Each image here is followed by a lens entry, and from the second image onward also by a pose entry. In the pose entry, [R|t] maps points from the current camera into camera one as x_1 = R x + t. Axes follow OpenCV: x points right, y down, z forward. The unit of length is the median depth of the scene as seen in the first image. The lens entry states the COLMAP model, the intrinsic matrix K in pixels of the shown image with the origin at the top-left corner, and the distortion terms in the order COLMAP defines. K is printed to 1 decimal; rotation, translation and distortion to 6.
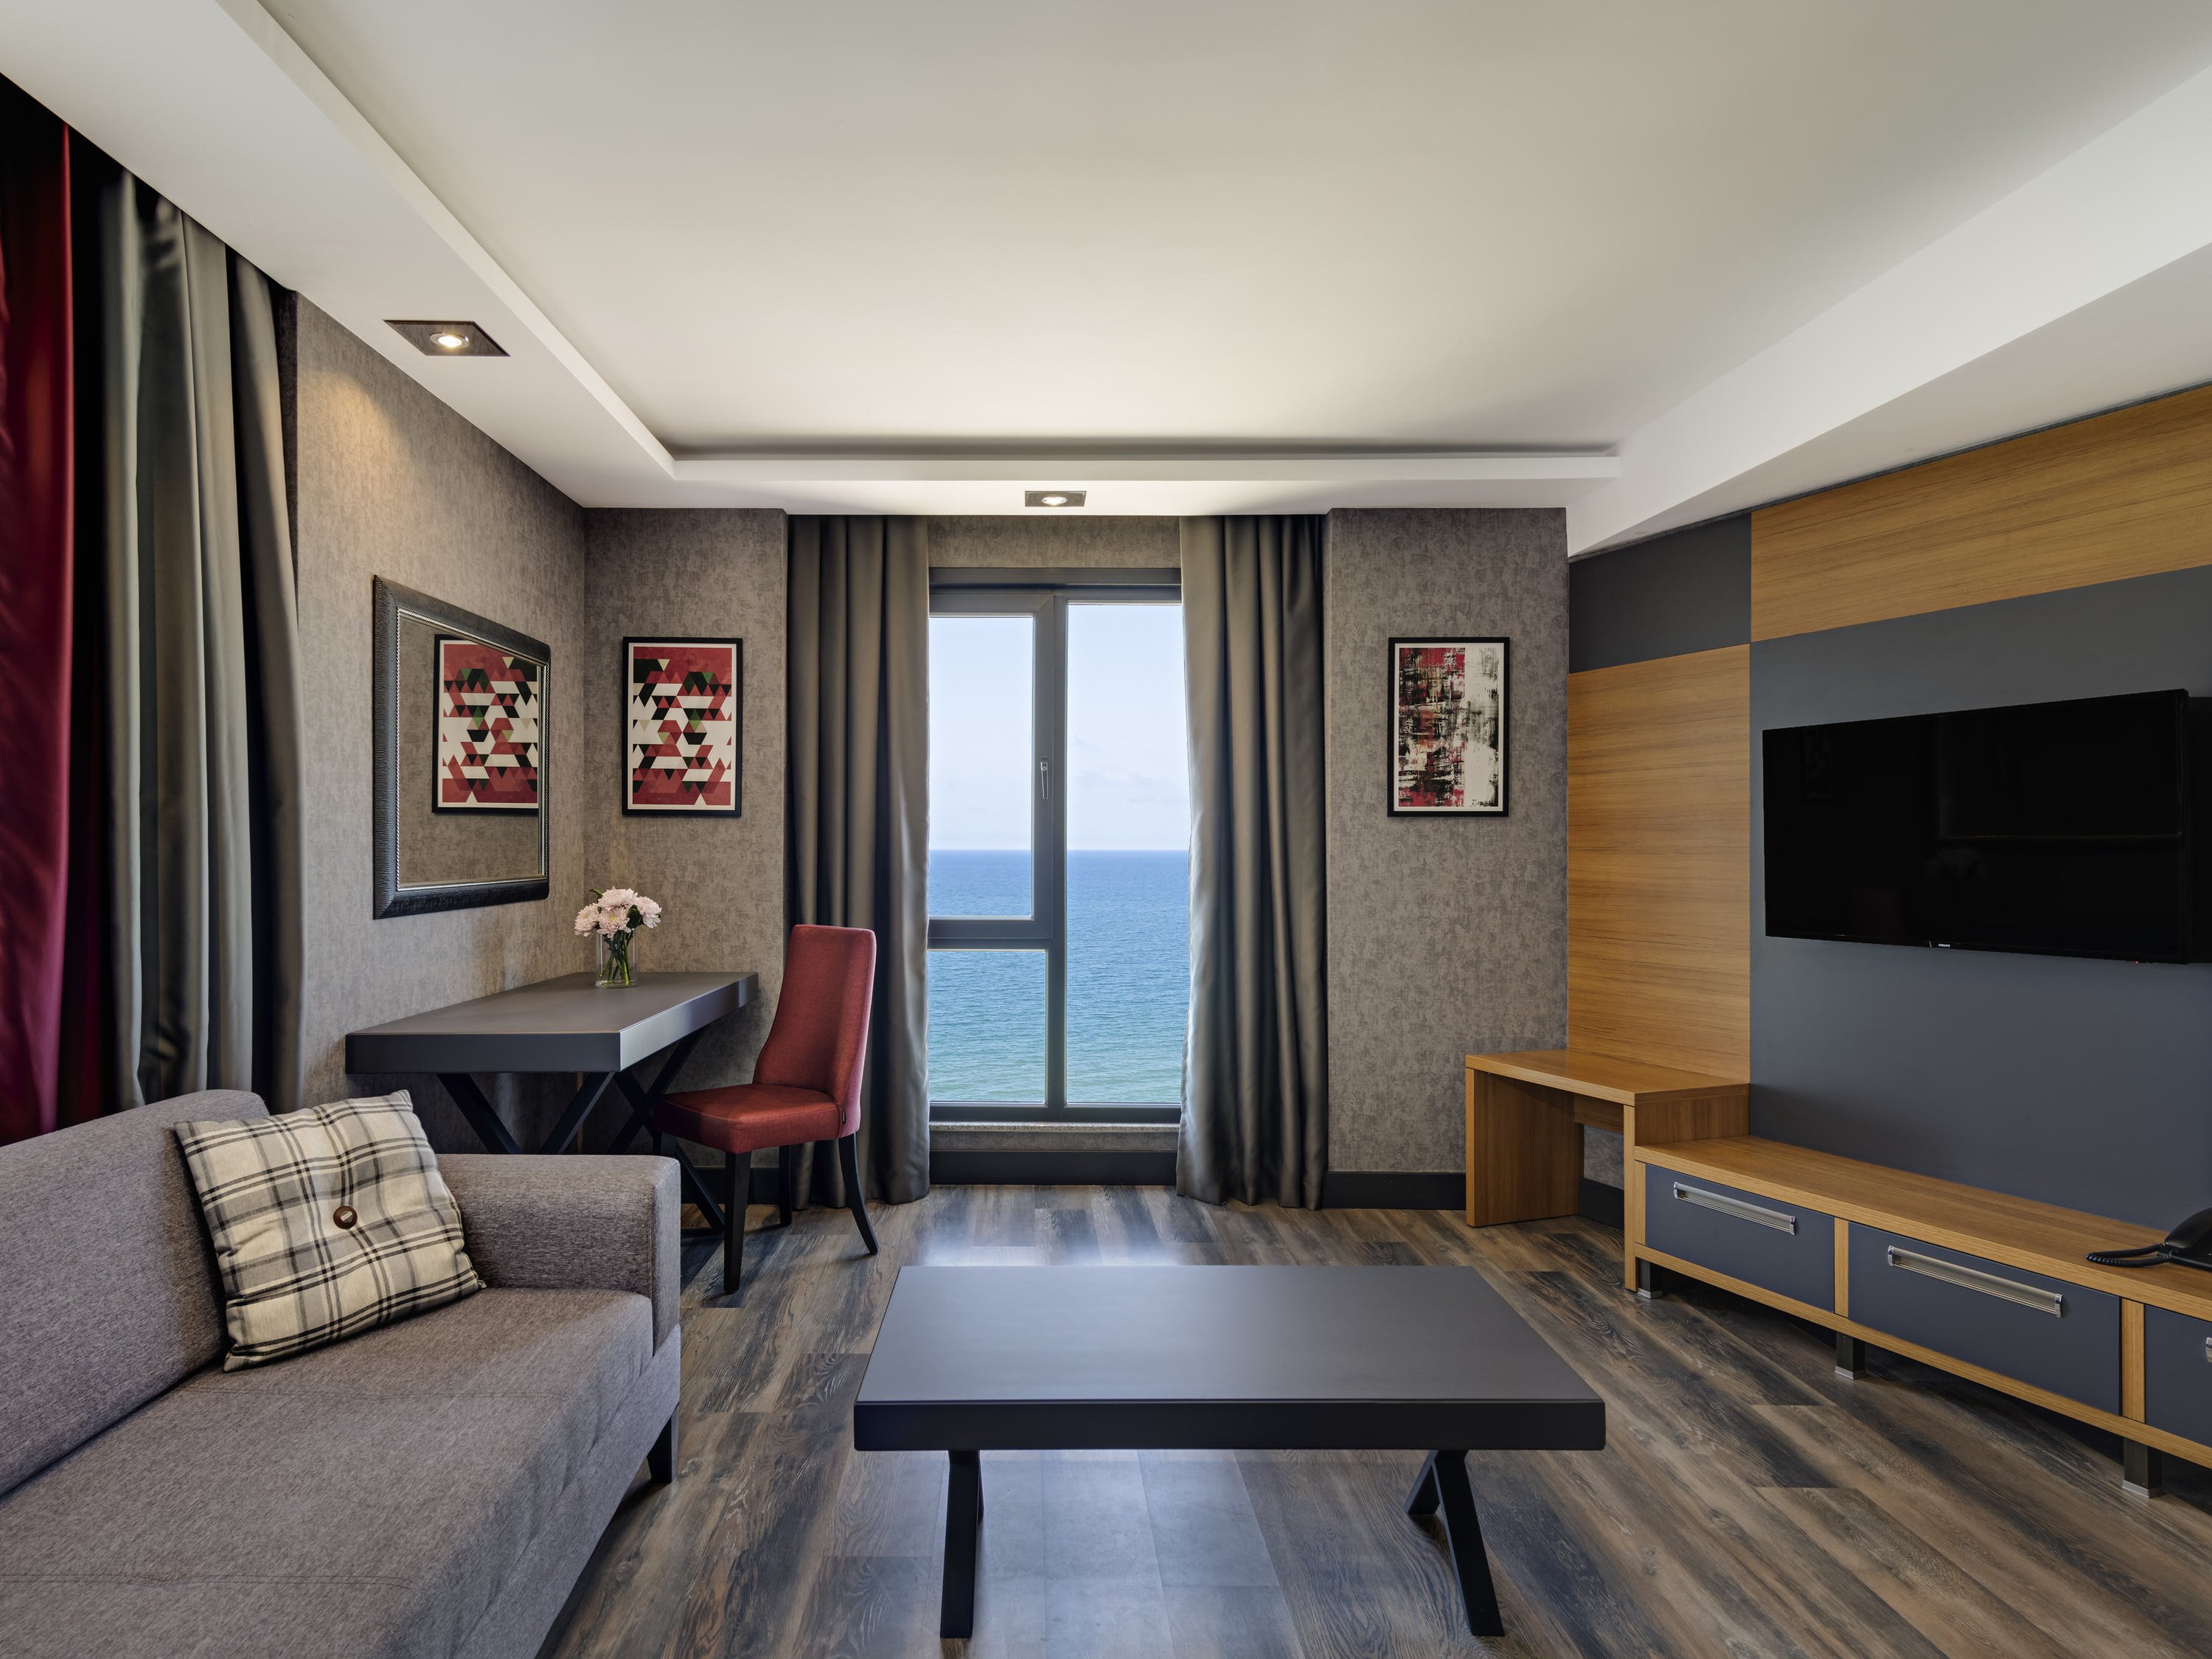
lens RADIAL K [[1197.6, 0, 1099.3], [0, 1197.6, 817.2], [0, 0, 1]] dist [0.008753, -0.007429]
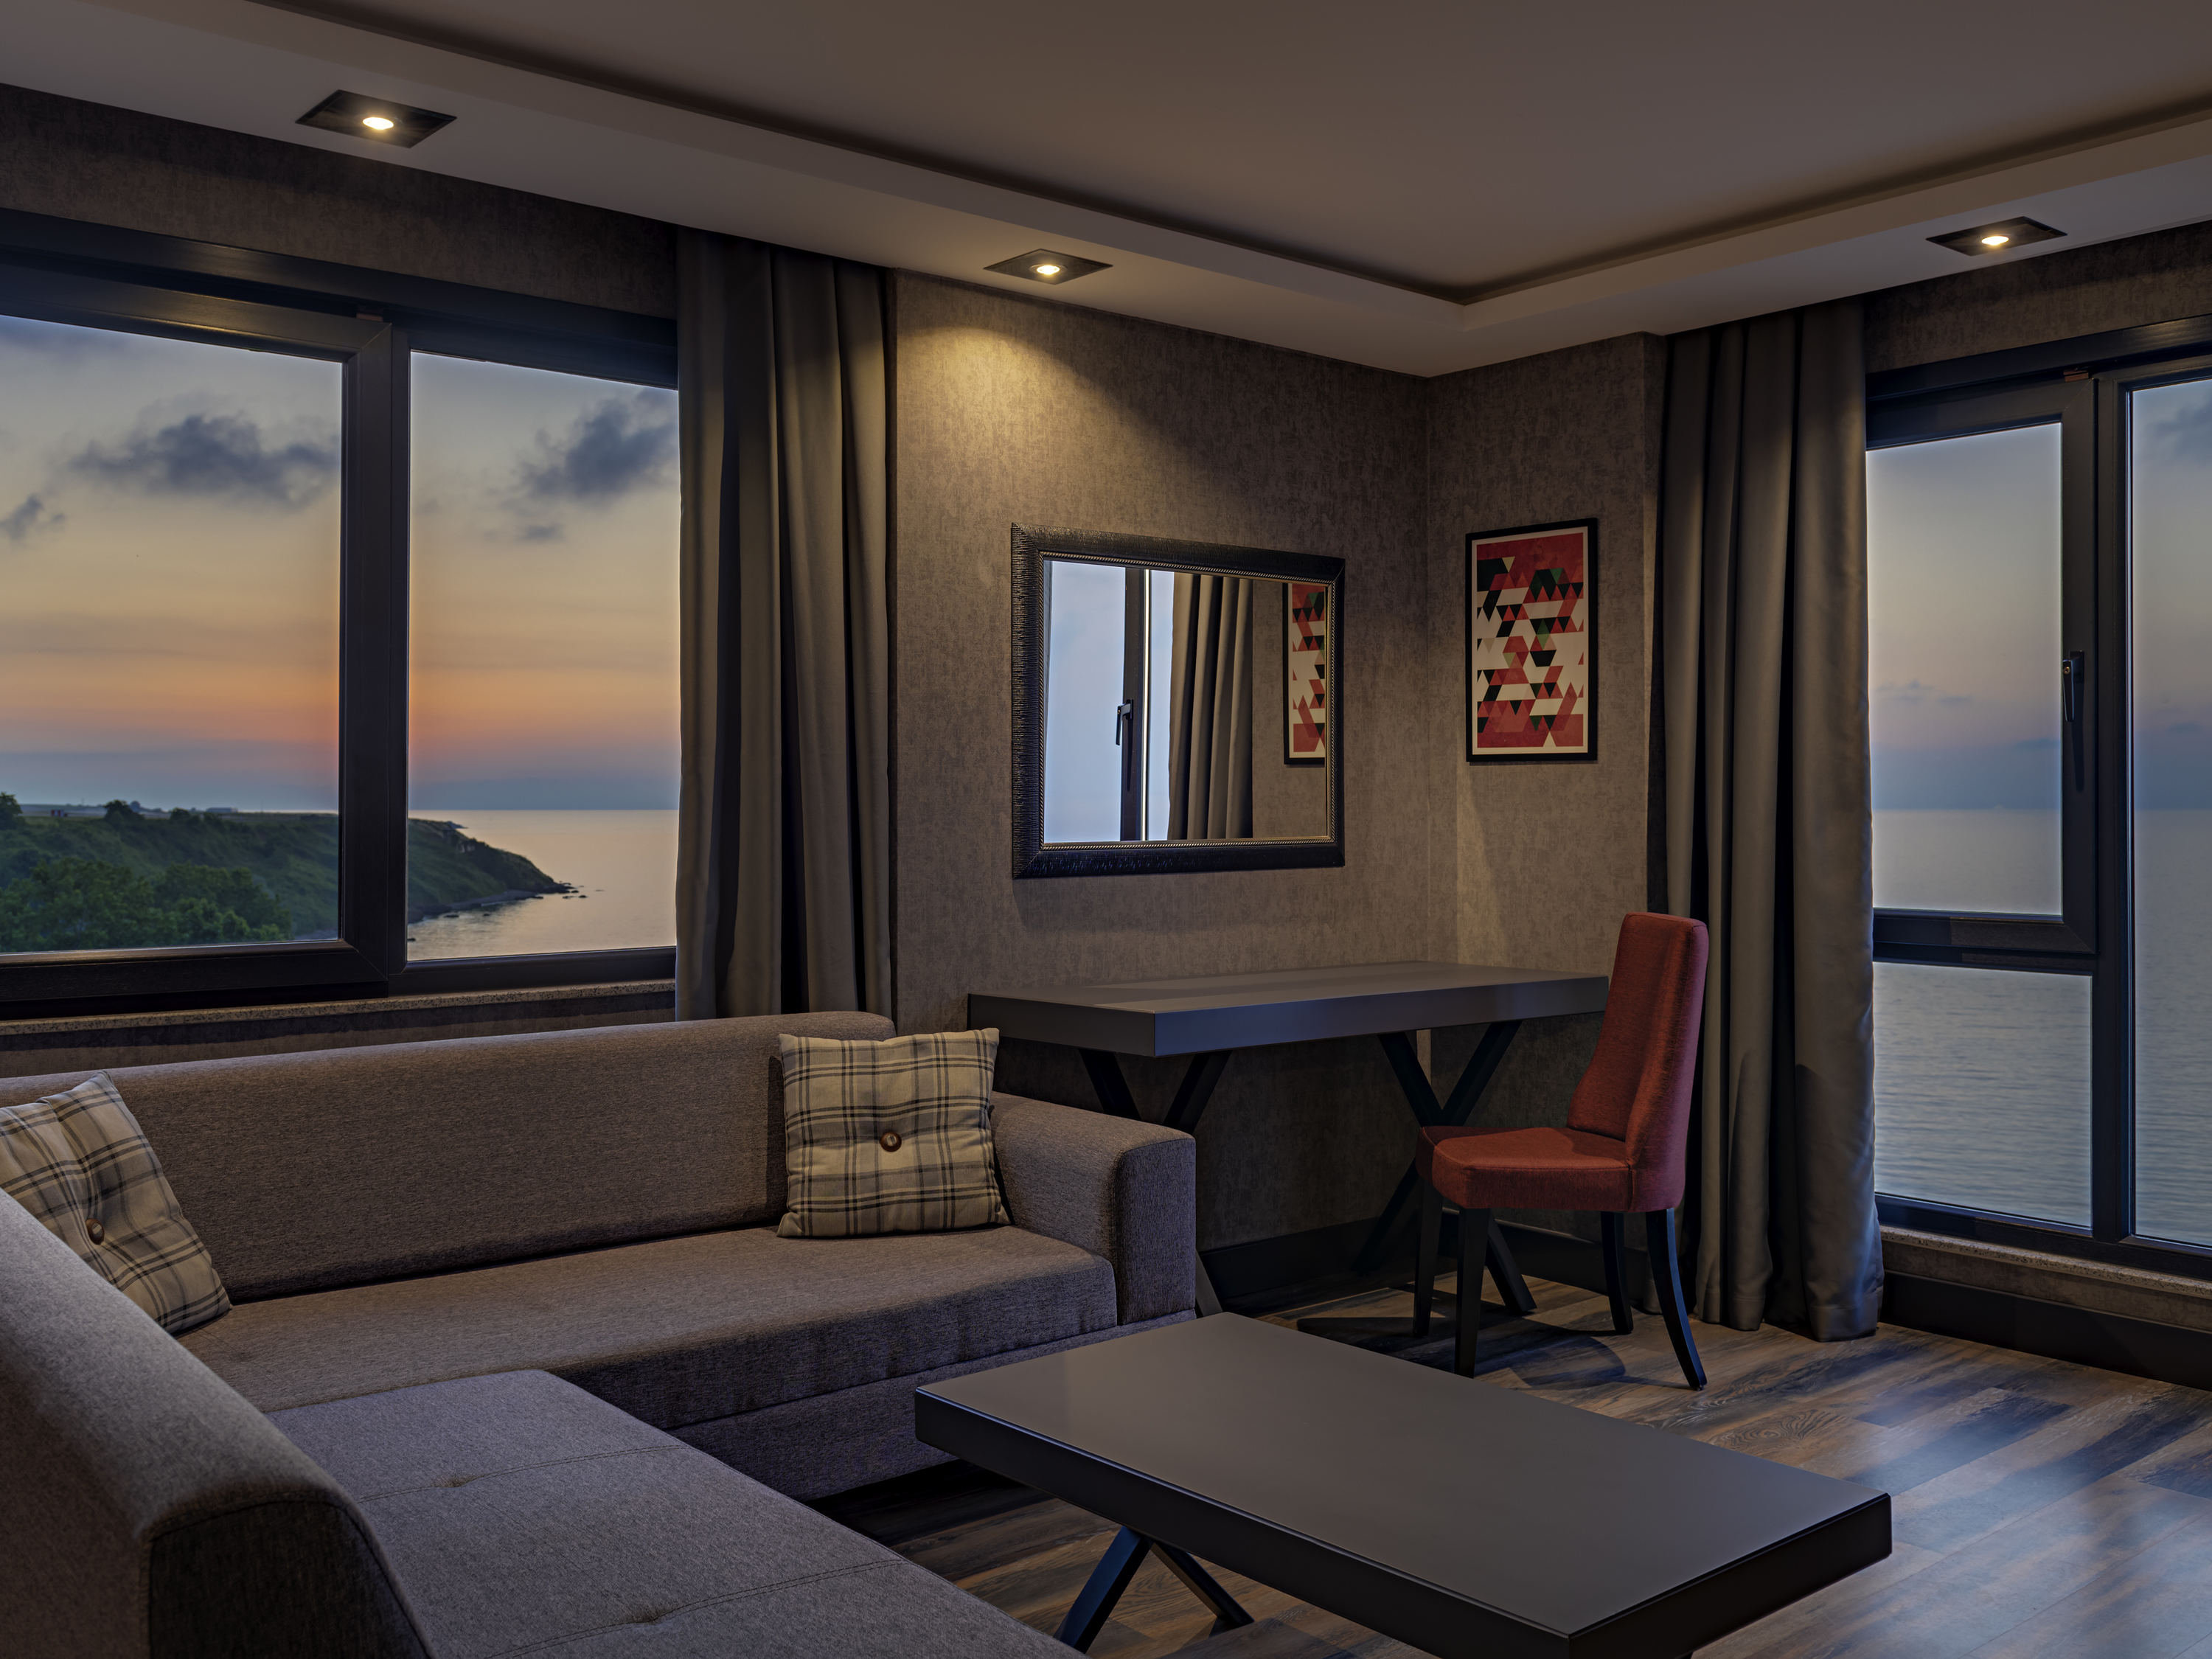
lens RADIAL K [[1876.2, 0, 1101.4], [0, 1876.2, 827.5], [0, 0, 1]] dist [-0.009311, -0.021006]
pose [[0.665073, 0.005270, -0.746760, 0.357934], [0.013496, 0.999727, 0.019075, 0.014243], [0.746656, -0.022764, 0.664820, 0.007453]]
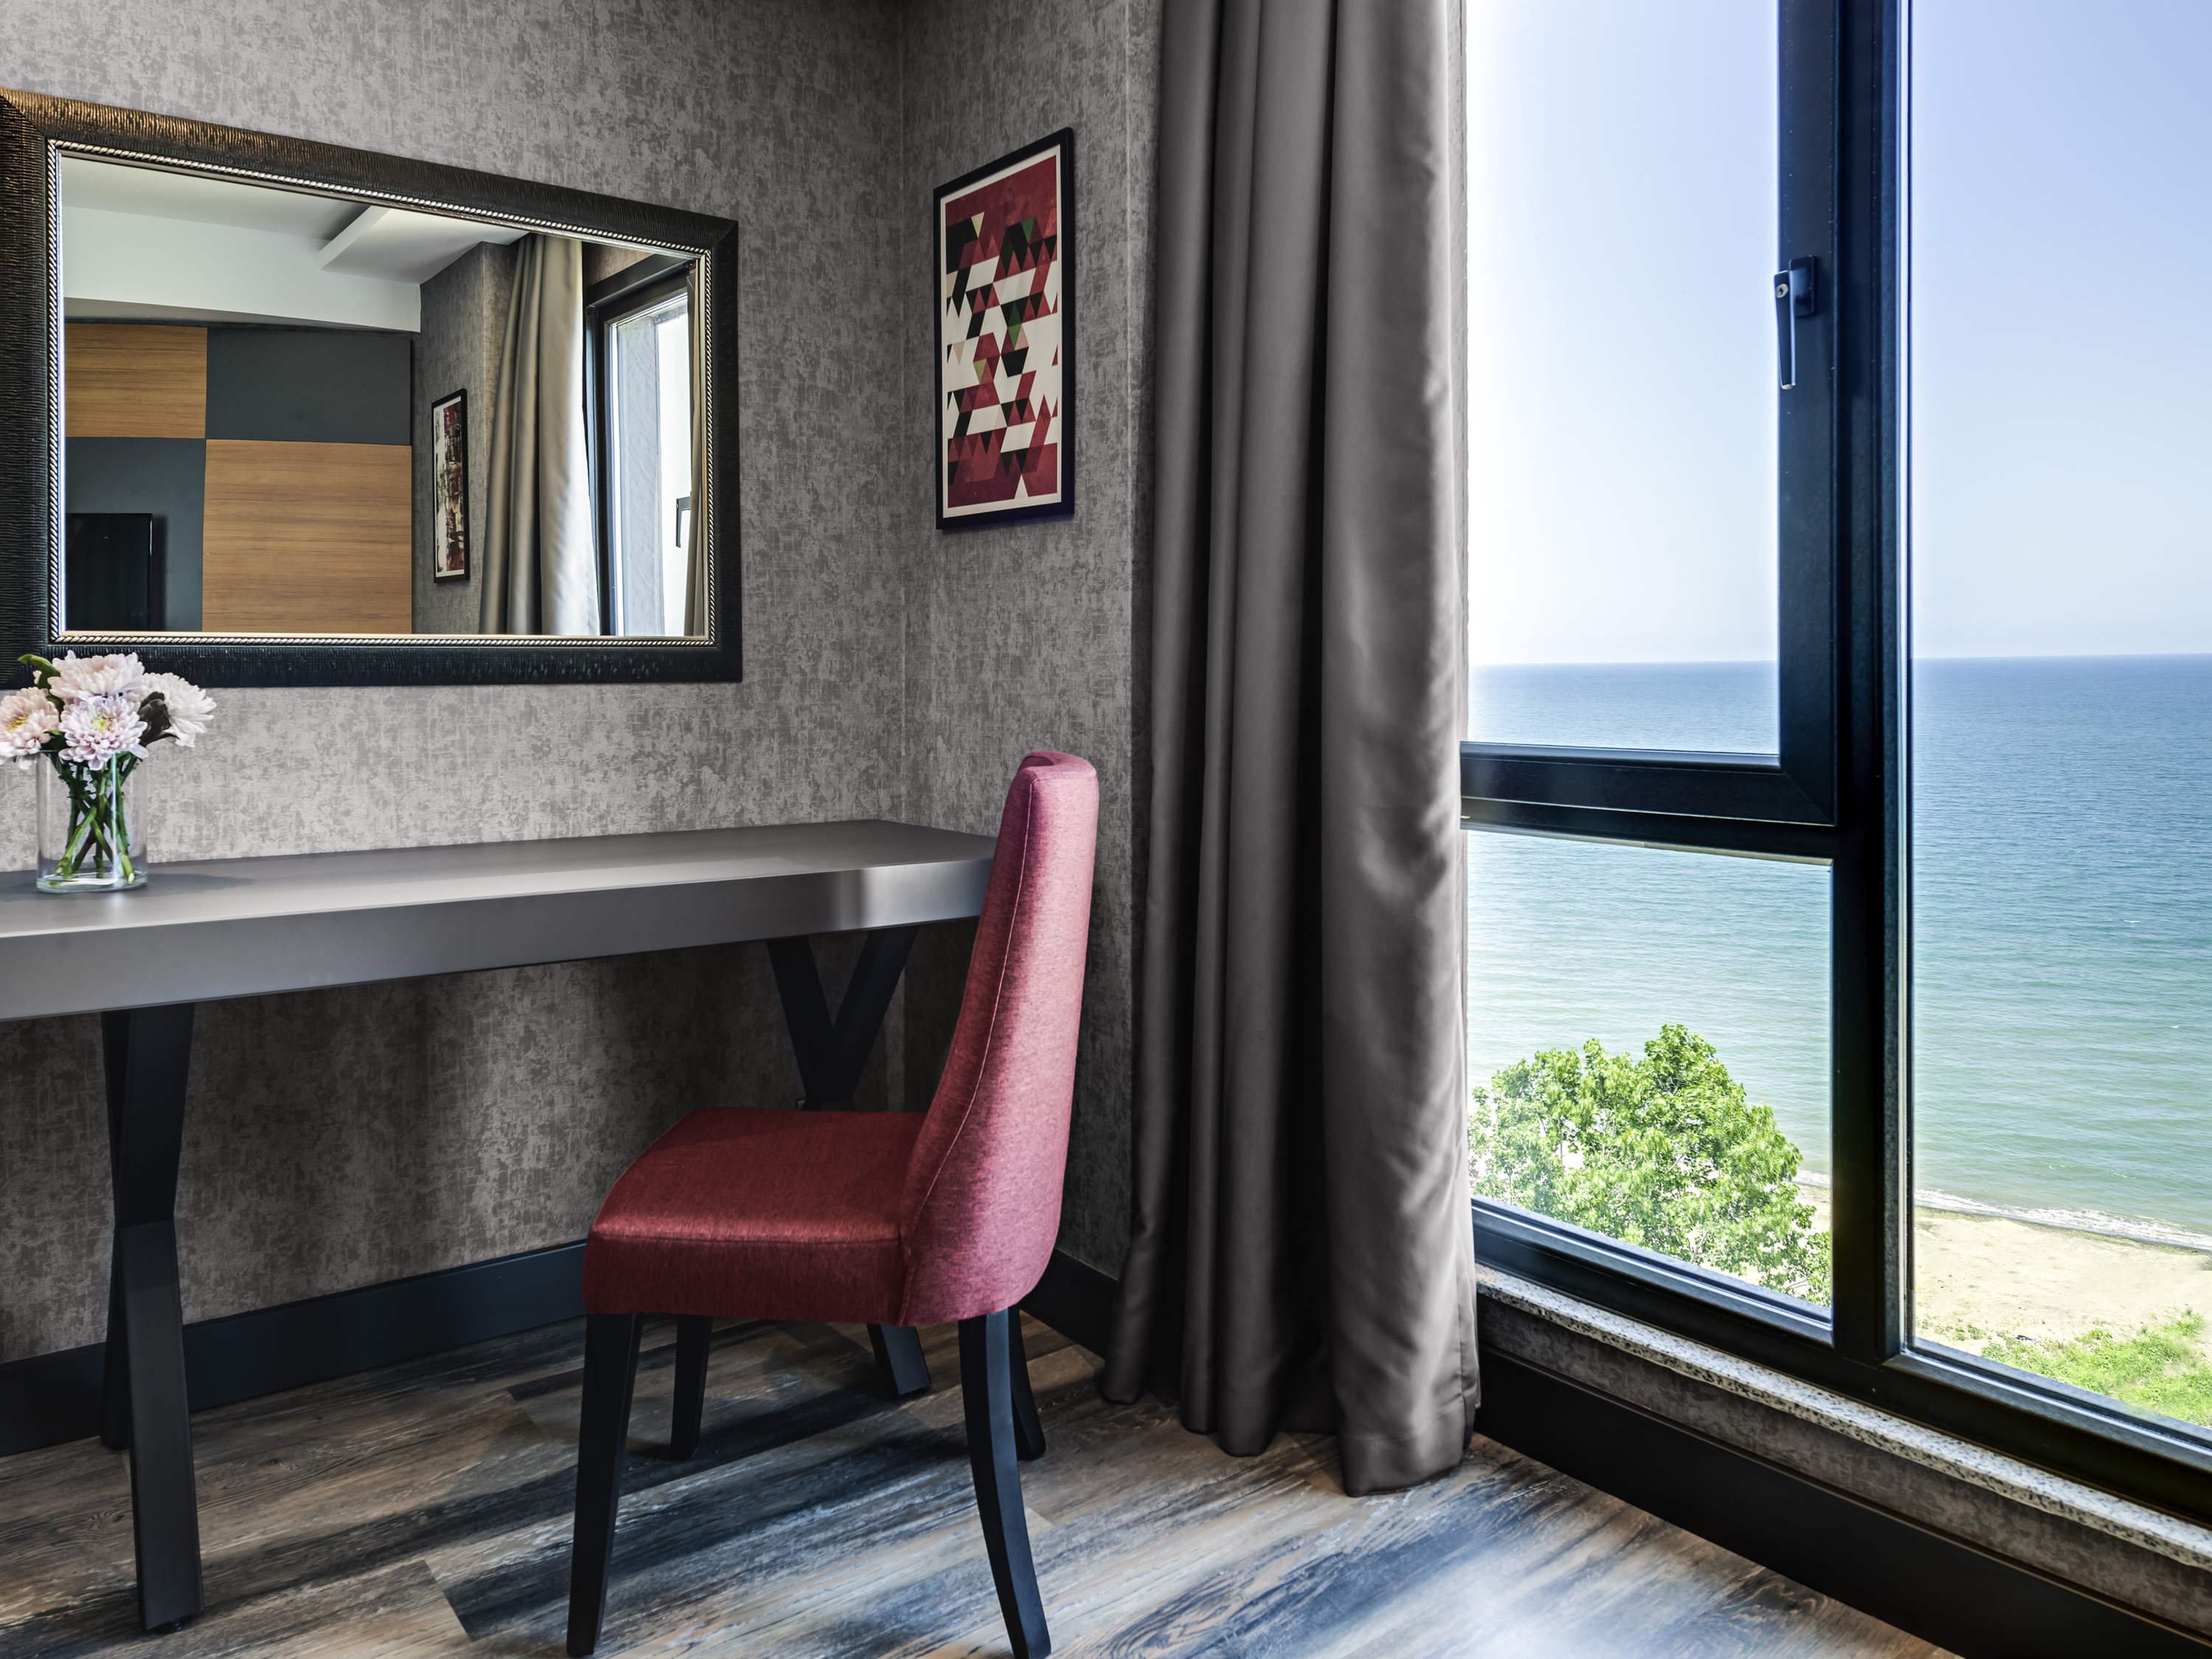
lens RADIAL K [[1479.8, 0, 1124.0], [0, 1479.8, 747.1], [0, 0, 1]] dist [-0.007852, 0.001927]
pose [[0.653712, 0.039728, -0.755700, 0.157080], [0.011460, 0.997987, 0.062379, 0.054326], [0.756656, -0.049439, 0.651941, 0.629886]]
